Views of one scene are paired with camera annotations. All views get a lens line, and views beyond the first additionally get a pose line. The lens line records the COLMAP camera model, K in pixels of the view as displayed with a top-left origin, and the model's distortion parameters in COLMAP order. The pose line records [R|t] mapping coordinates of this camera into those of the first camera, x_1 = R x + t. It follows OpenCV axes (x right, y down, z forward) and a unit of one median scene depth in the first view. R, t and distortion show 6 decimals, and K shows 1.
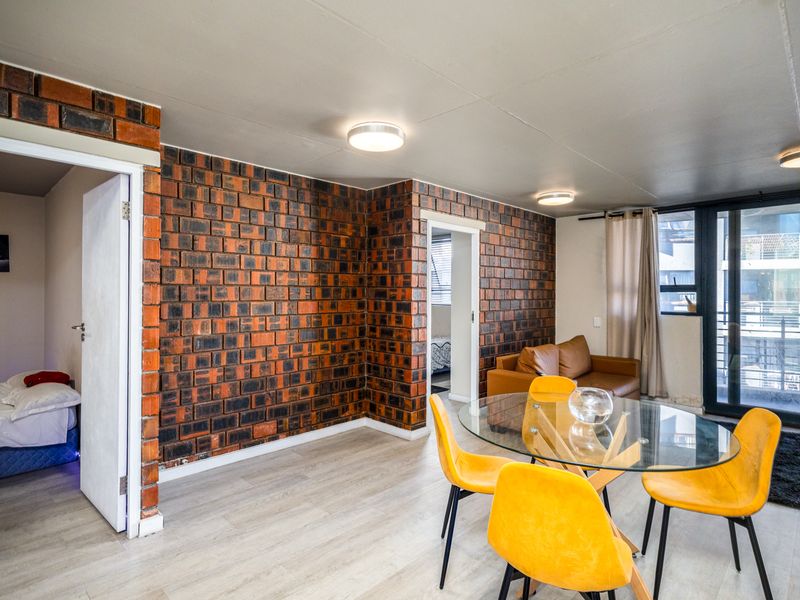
lens RADIAL K [[445.3, 0, 398.3], [0, 445.3, 296.7], [0, 0, 1]] dist [0.009245, -0.000231]
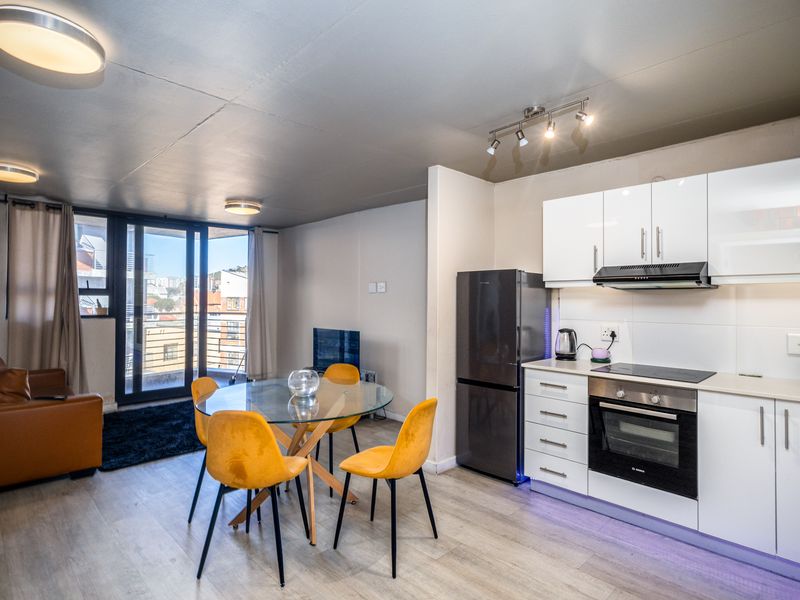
lens RADIAL K [[445.3, 0, 399.2], [0, 445.3, 302.5], [0, 0, 1]] dist [0.009245, -0.000231]
pose [[0.009061, -0.001719, 0.999957, -0.385576], [-0.008812, 0.999960, 0.001799, -0.001561], [-0.999920, -0.008828, 0.009046, 0.292155]]
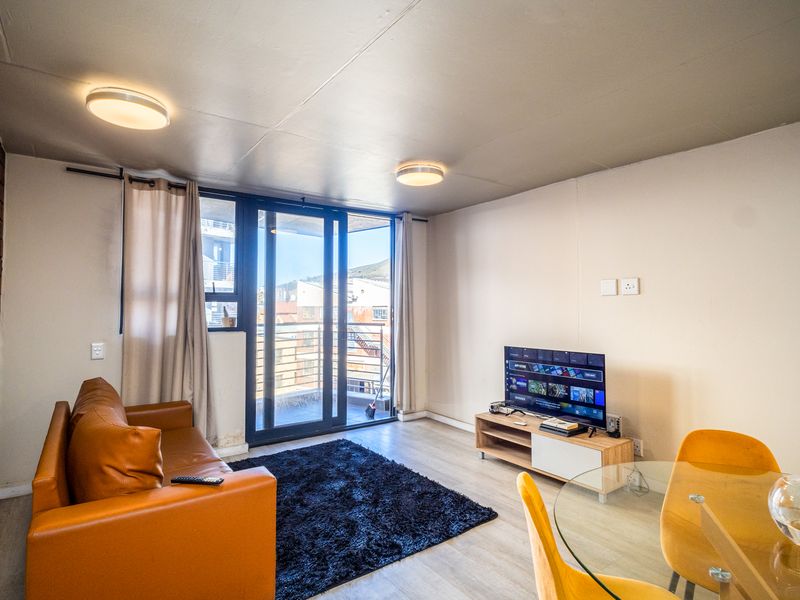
lens RADIAL K [[445.3, 0, 395.1], [0, 445.3, 302.2], [0, 0, 1]] dist [0.009245, -0.000231]
pose [[0.164942, 0.016803, 0.986160, -0.089941], [-0.003513, 0.999859, -0.016449, 0.002318], [-0.986297, -0.000751, 0.164977, 0.568978]]
